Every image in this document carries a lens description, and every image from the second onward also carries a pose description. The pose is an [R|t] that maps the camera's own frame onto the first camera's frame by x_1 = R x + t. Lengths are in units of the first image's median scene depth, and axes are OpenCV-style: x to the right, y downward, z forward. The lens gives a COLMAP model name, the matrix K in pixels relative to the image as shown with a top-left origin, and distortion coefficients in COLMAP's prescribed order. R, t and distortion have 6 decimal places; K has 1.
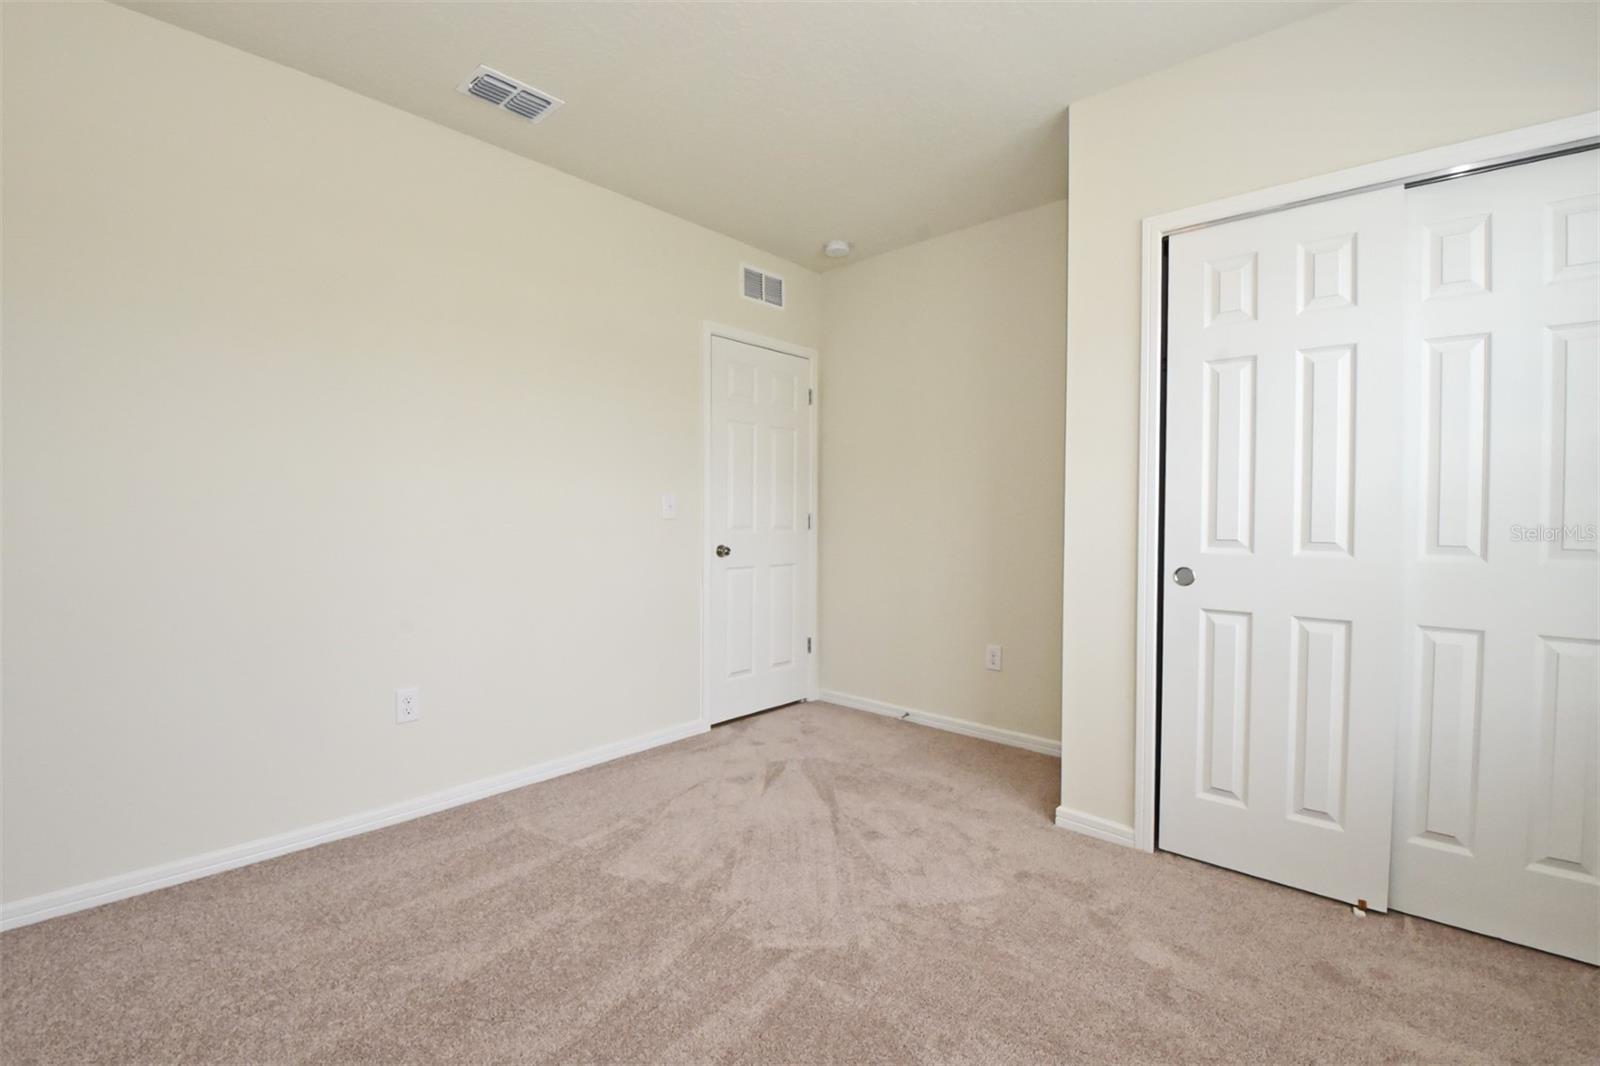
lens RADIAL K [[716.2, 0, 791.5], [0, 716.2, 528.7], [0, 0, 1]] dist [0.000585, -0.014573]
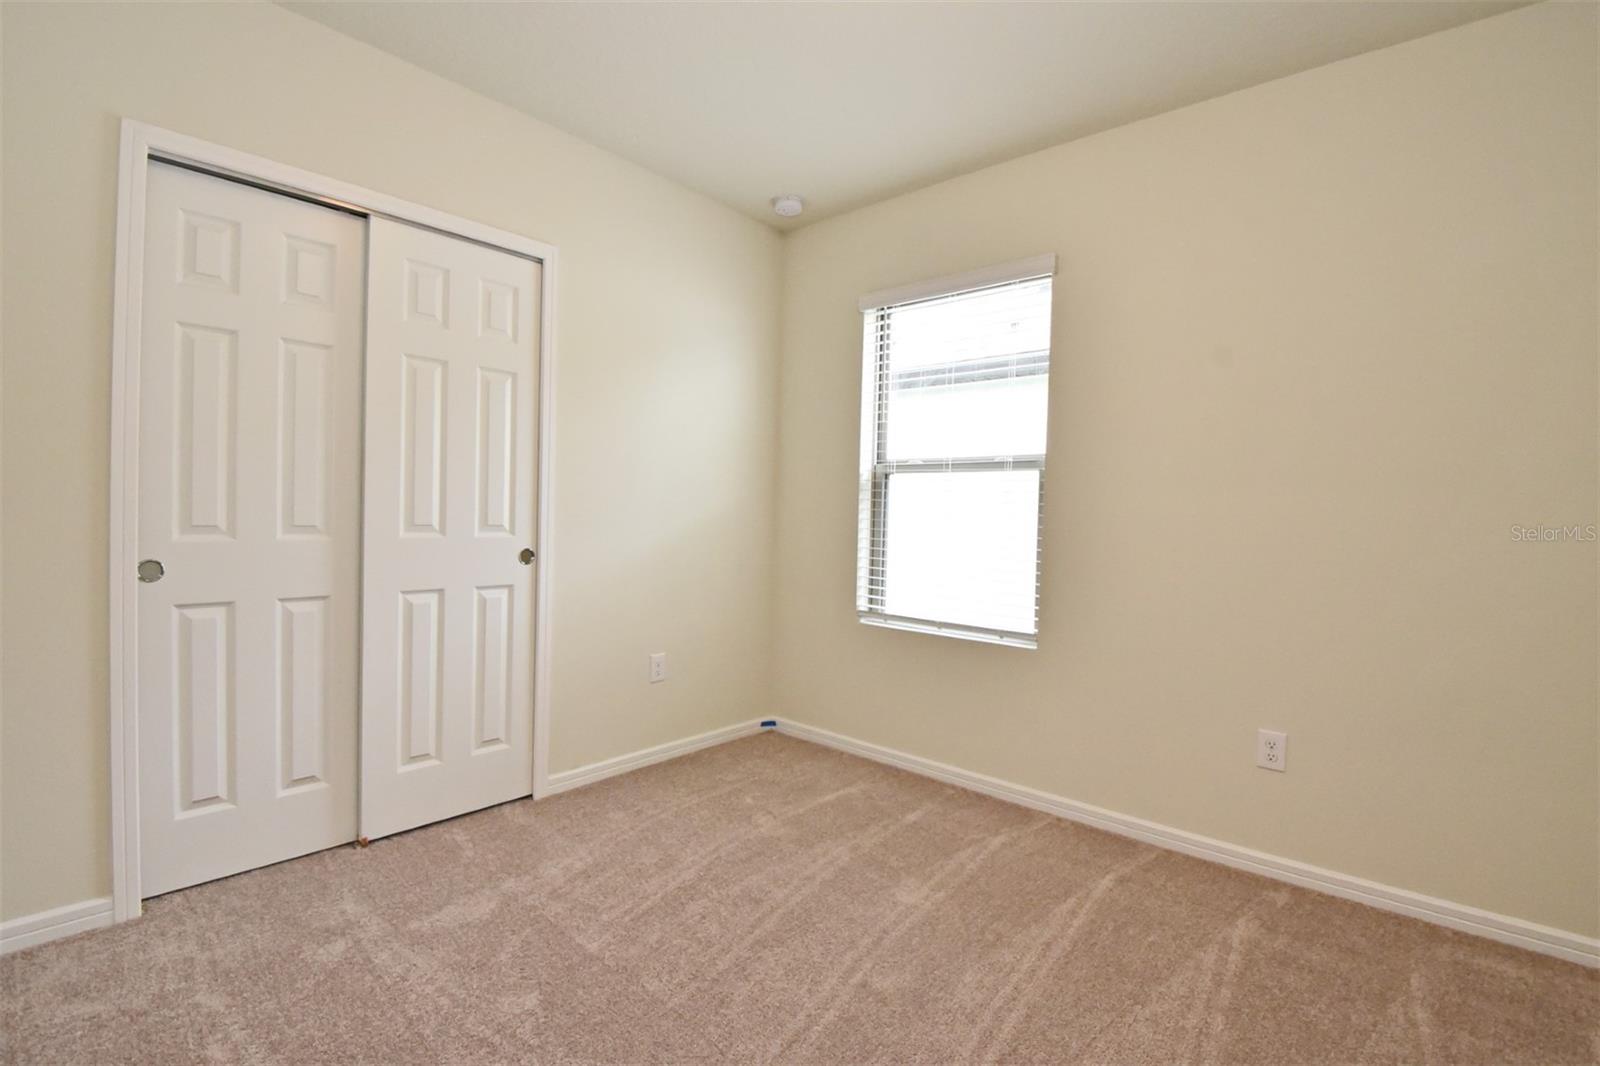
lens RADIAL K [[716.2, 0, 791.5], [0, 716.2, 528.7], [0, 0, 1]] dist [0.000585, -0.014573]
pose [[0.065720, -0.032002, 0.997325, -0.379219], [0.004767, 0.999484, 0.031757, -0.009057], [-0.997827, 0.002667, 0.065839, 0.313673]]
